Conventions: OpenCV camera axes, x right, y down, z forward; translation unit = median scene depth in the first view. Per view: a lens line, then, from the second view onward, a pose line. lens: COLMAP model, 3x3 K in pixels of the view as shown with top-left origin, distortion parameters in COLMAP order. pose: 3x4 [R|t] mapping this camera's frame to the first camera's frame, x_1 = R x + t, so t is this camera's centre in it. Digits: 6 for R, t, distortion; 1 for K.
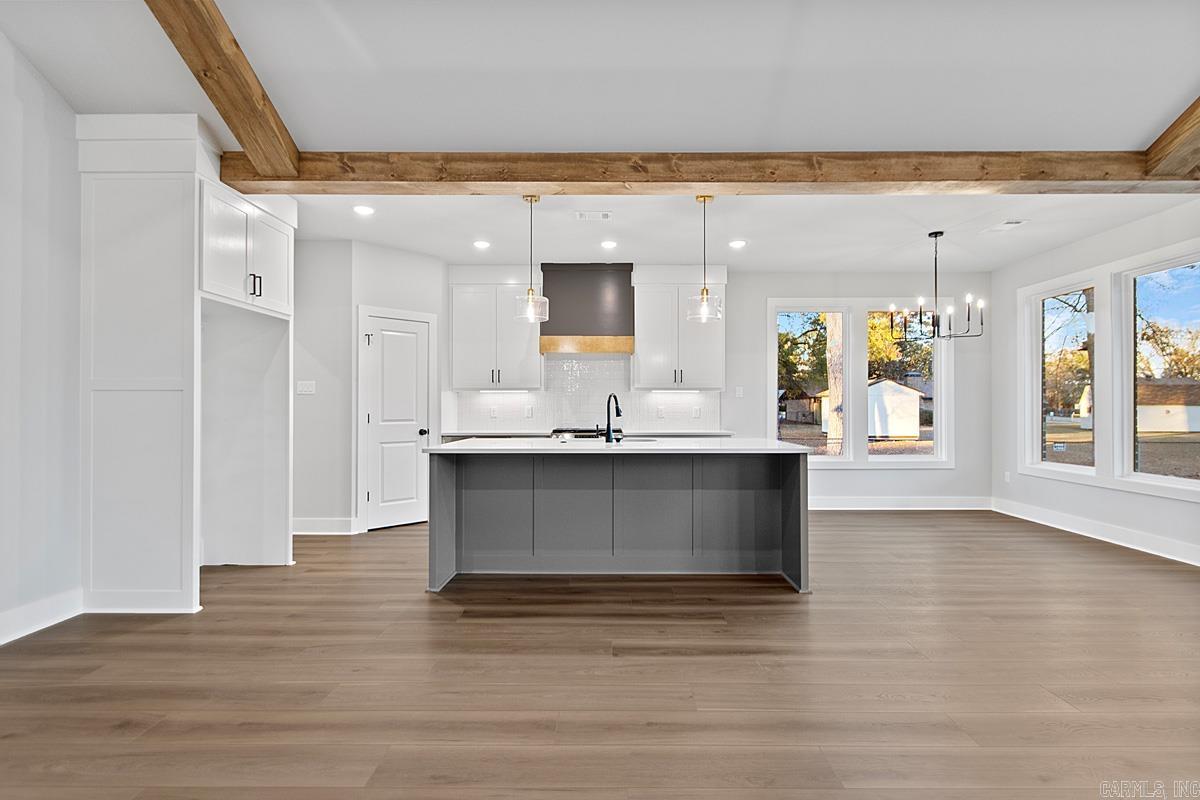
lens RADIAL K [[578.4, 0, 605.6], [0, 578.4, 401.0], [0, 0, 1]] dist [0.005377, -0.004947]
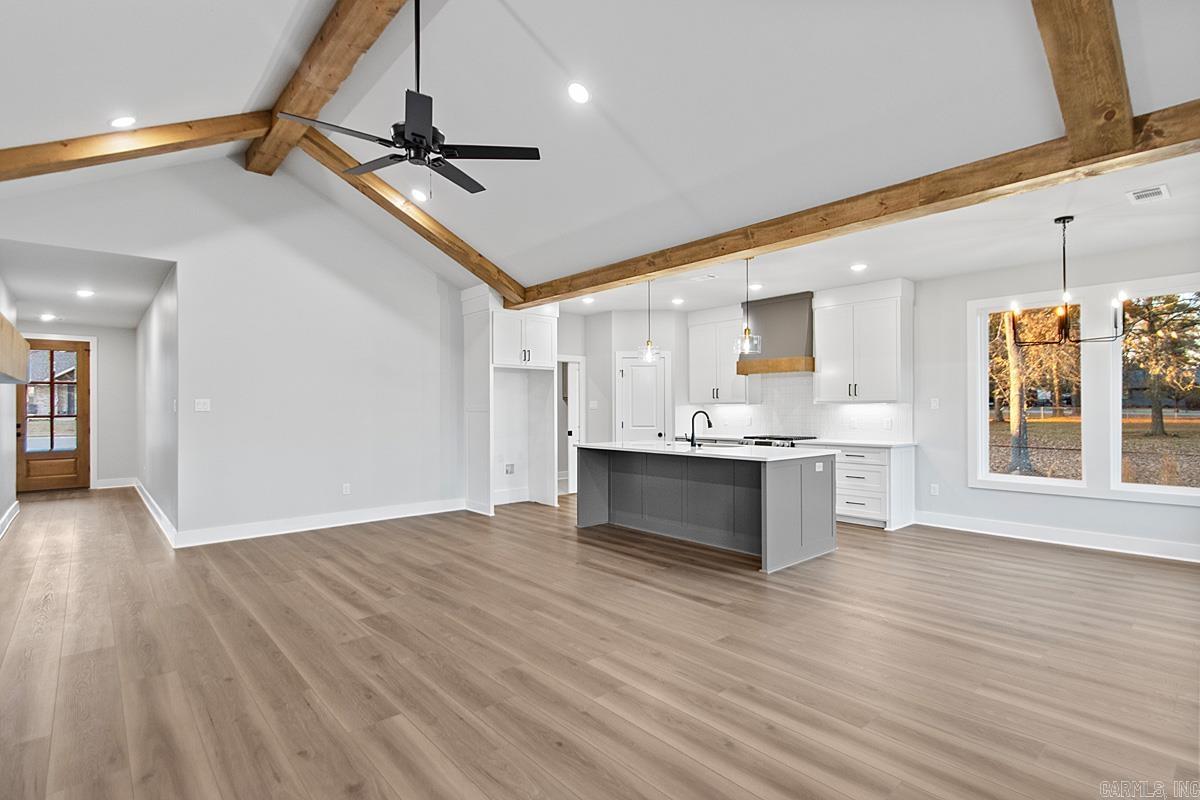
lens RADIAL K [[578.4, 0, 604.6], [0, 578.4, 403.3], [0, 0, 1]] dist [0.005377, -0.004947]
pose [[0.665804, -0.008124, -0.746082, 1.052362], [0.010836, 0.999941, -0.001218, -0.037173], [0.746048, -0.007273, 0.665853, -0.089664]]
